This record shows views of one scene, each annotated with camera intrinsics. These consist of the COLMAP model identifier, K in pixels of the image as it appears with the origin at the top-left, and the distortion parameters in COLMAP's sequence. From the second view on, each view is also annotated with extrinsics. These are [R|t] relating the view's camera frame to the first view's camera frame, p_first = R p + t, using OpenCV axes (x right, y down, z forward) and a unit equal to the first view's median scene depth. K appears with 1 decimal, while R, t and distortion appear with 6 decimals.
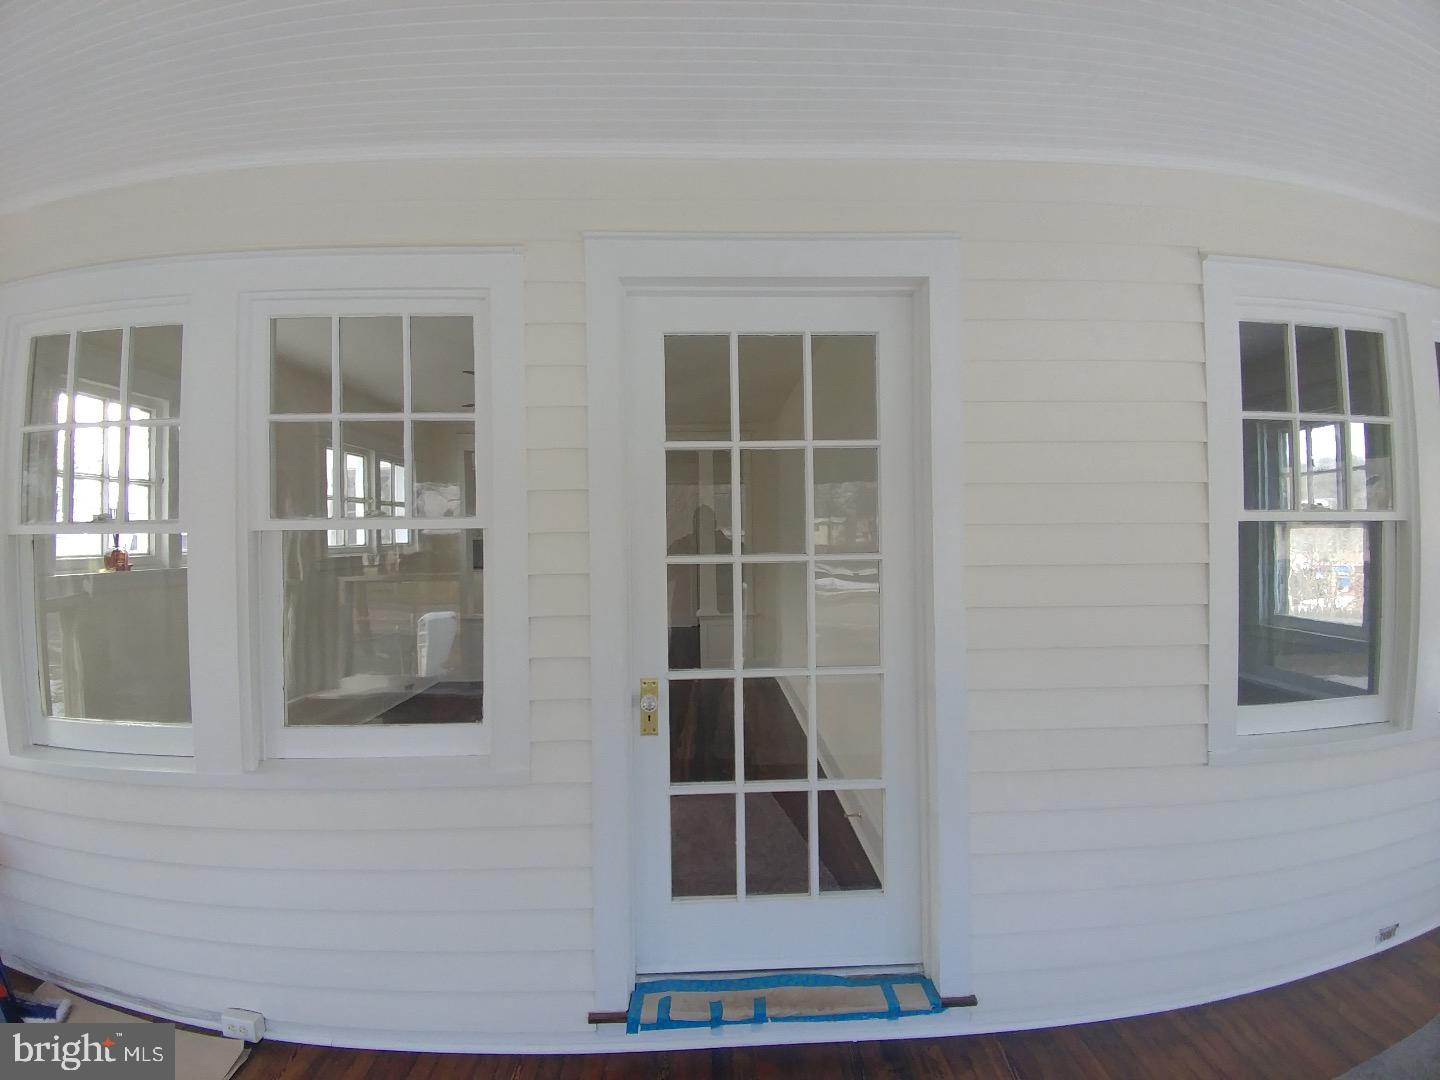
lens RADIAL K [[570.4, 0, 719.3], [0, 570.4, 535.3], [0, 0, 1]] dist [-0.010194, -0.014144]
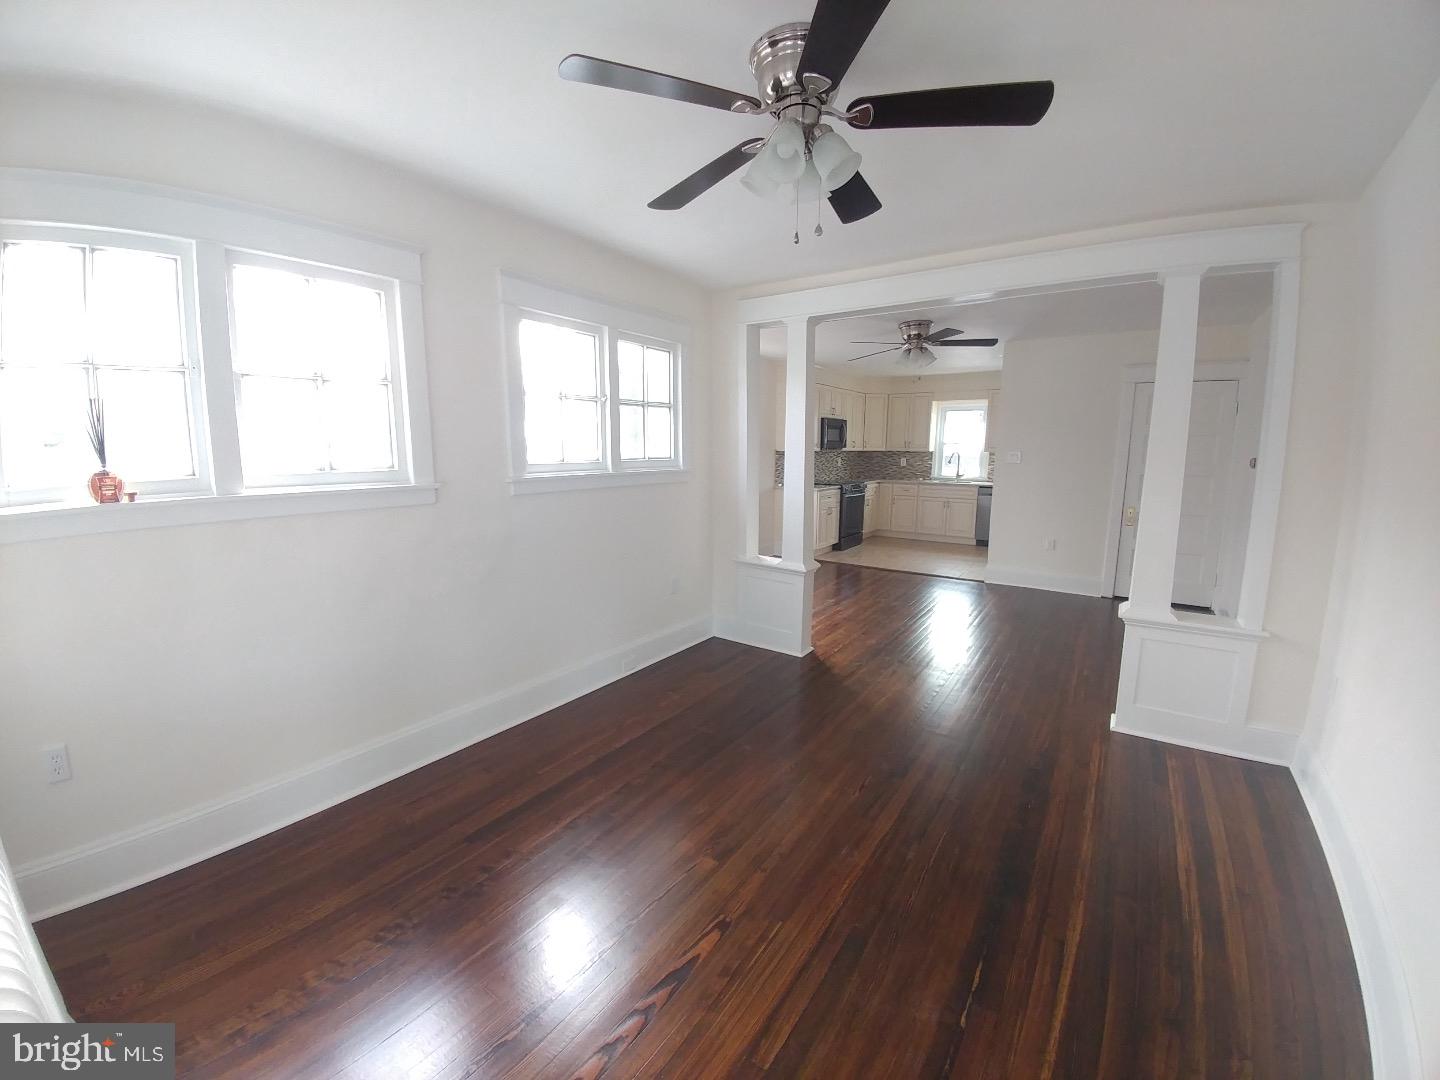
lens RADIAL K [[570.4, 0, 719.3], [0, 570.4, 535.3], [0, 0, 1]] dist [-0.010194, -0.014144]
pose [[0.794776, 0.115693, -0.595774, -0.039030], [-0.019443, 0.986012, 0.165536, -0.013411], [0.606591, -0.119980, 0.785908, 0.522515]]
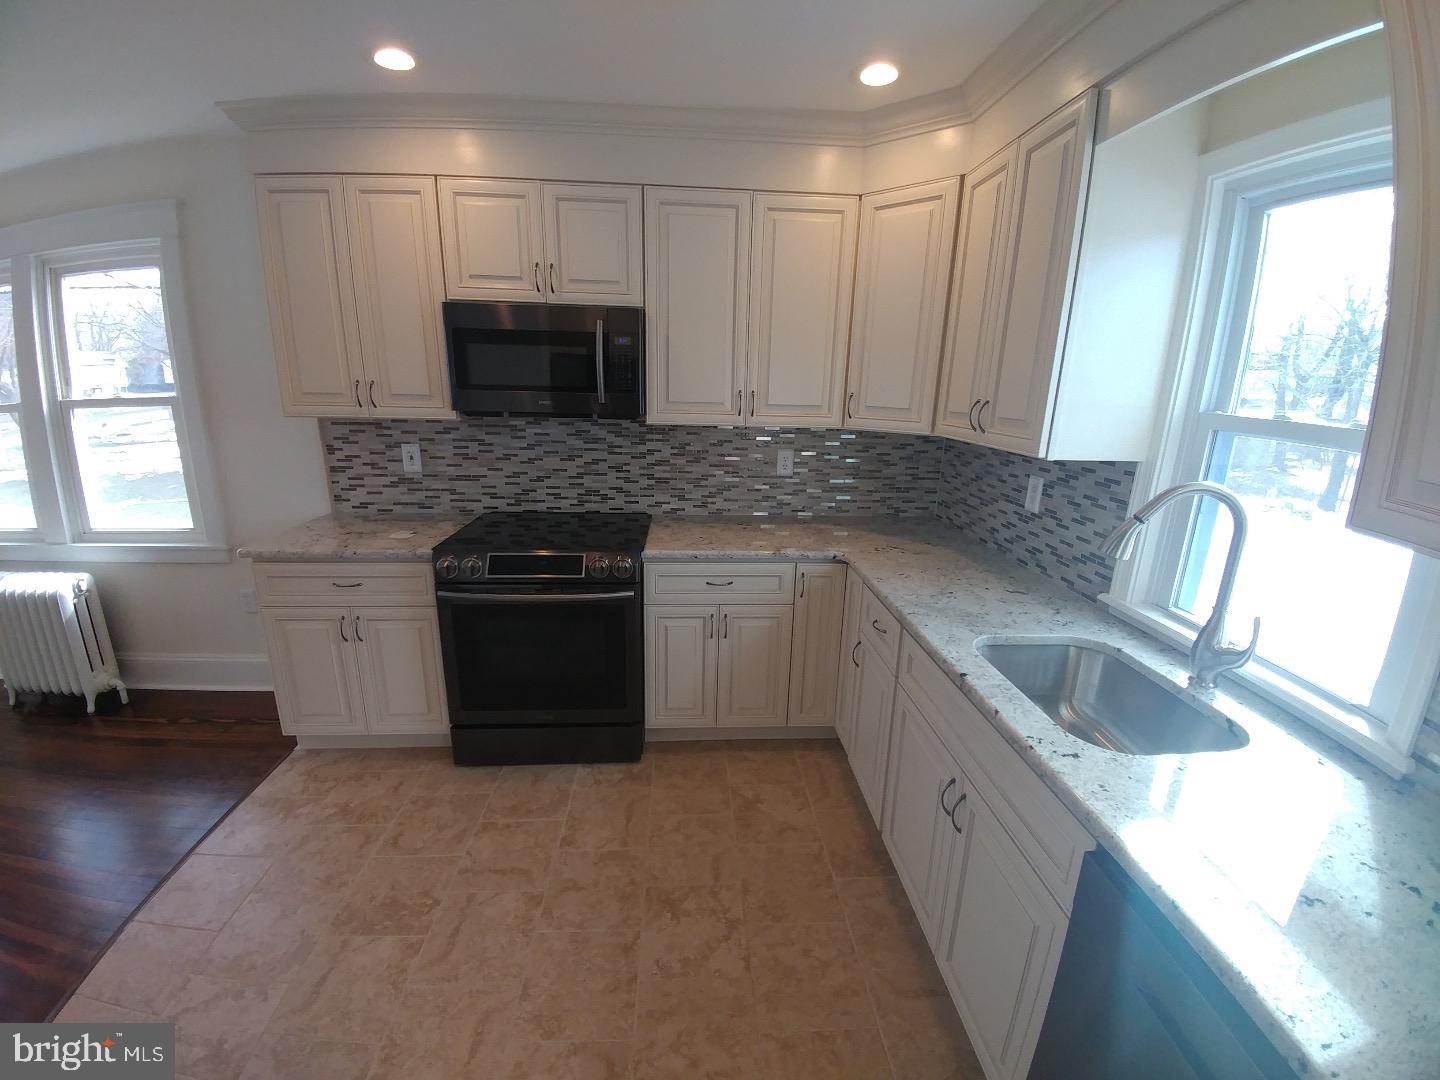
lens RADIAL K [[577.6, 0, 717.1], [0, 577.6, 536.3], [0, 0, 1]] dist [0.002569, -0.022418]
pose [[0.026933, 0.276301, -0.960694, -0.357640], [-0.026700, 0.960898, 0.275611, -0.036937], [0.999281, 0.018228, 0.033257, 2.528593]]
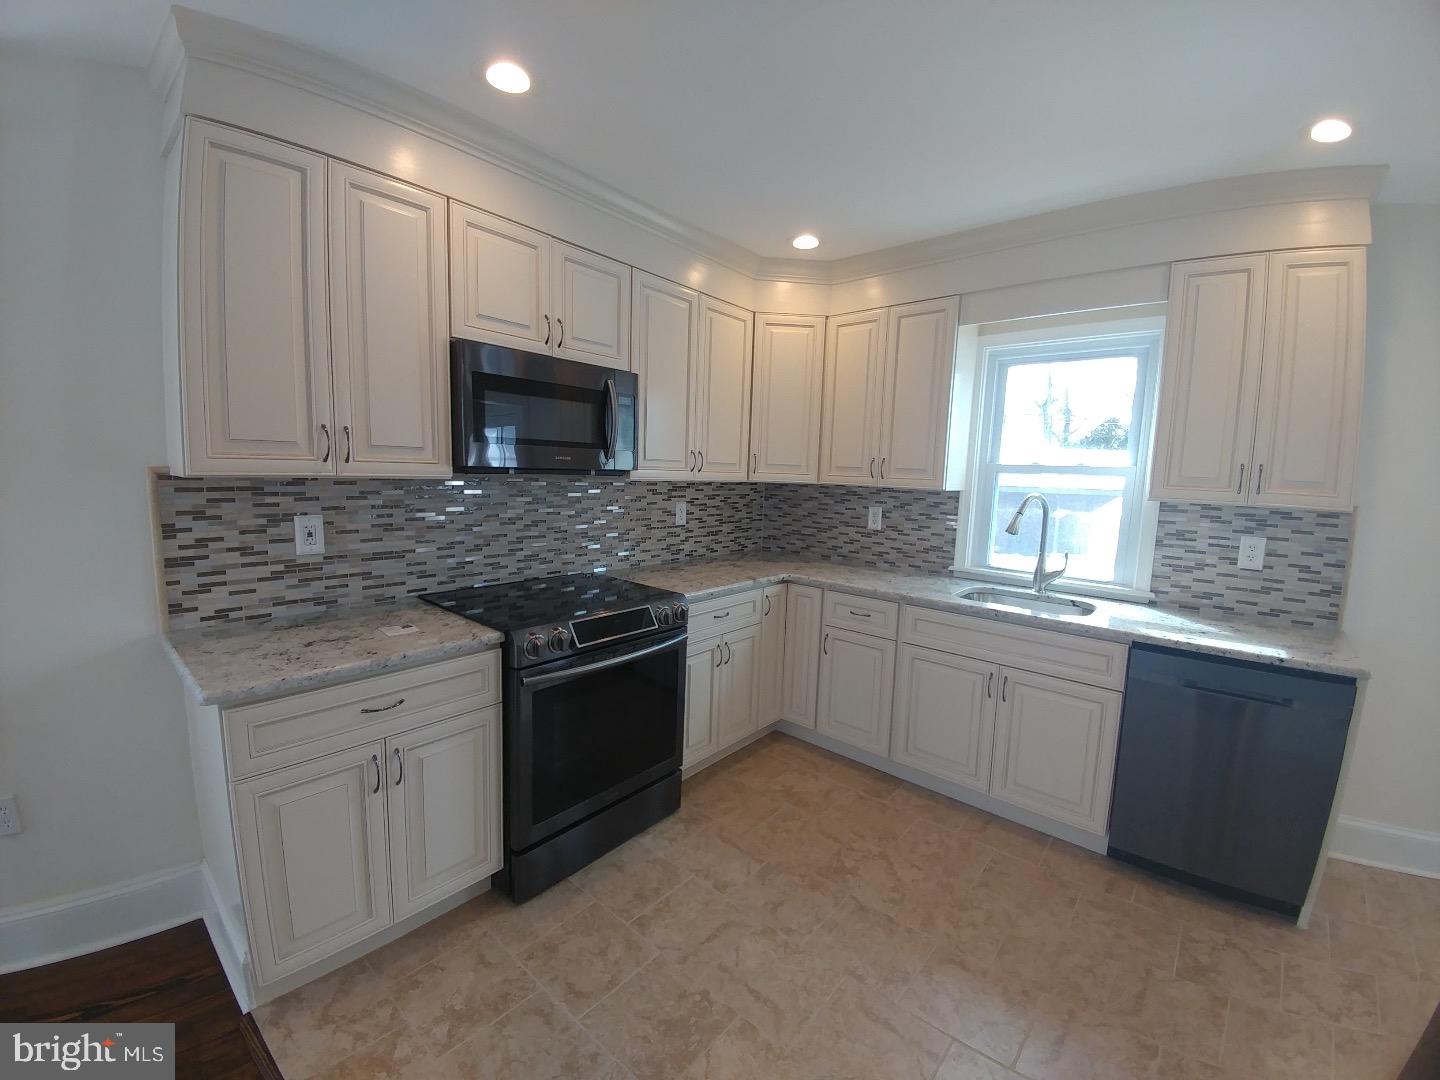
lens RADIAL K [[570.4, 0, 719.3], [0, 570.4, 535.3], [0, 0, 1]] dist [-0.010194, -0.014144]
pose [[0.727880, 0.120796, -0.674980, -0.471556], [-0.047243, 0.990856, 0.126381, -0.005498], [0.684075, -0.060102, 0.726932, 2.092722]]
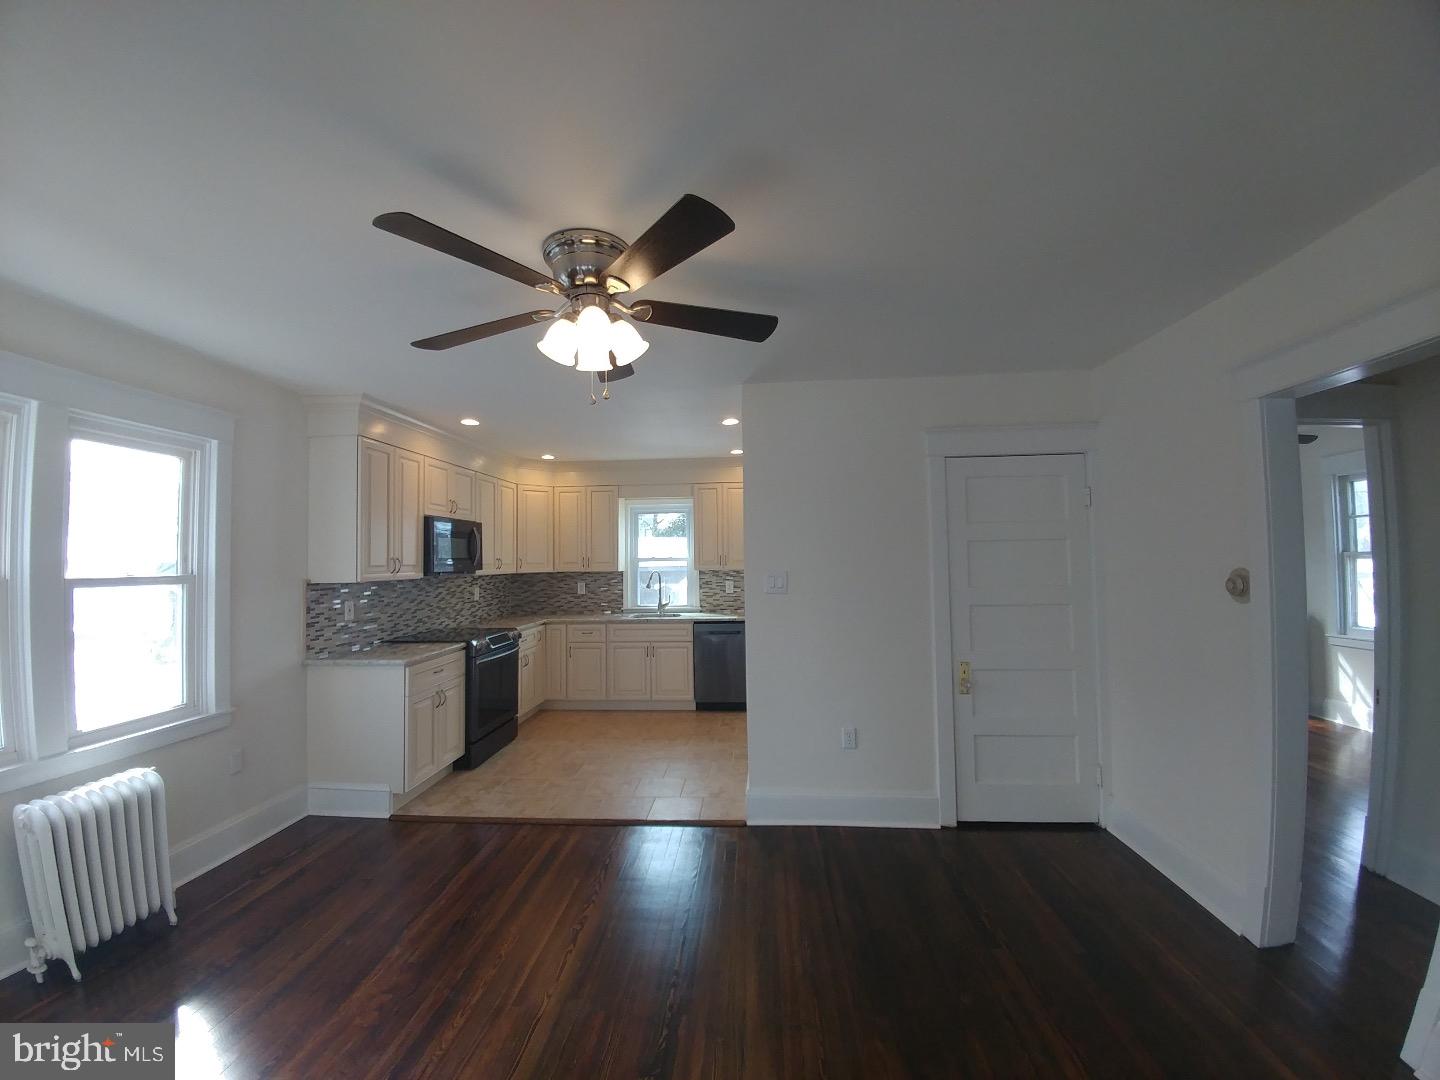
lens RADIAL K [[570.4, 0, 719.3], [0, 570.4, 535.3], [0, 0, 1]] dist [-0.010194, -0.014144]
pose [[0.994047, -0.000084, -0.108956, -0.321269], [-0.004374, 0.999163, -0.040671, -0.019897], [0.108868, 0.040906, 0.993214, 1.339767]]
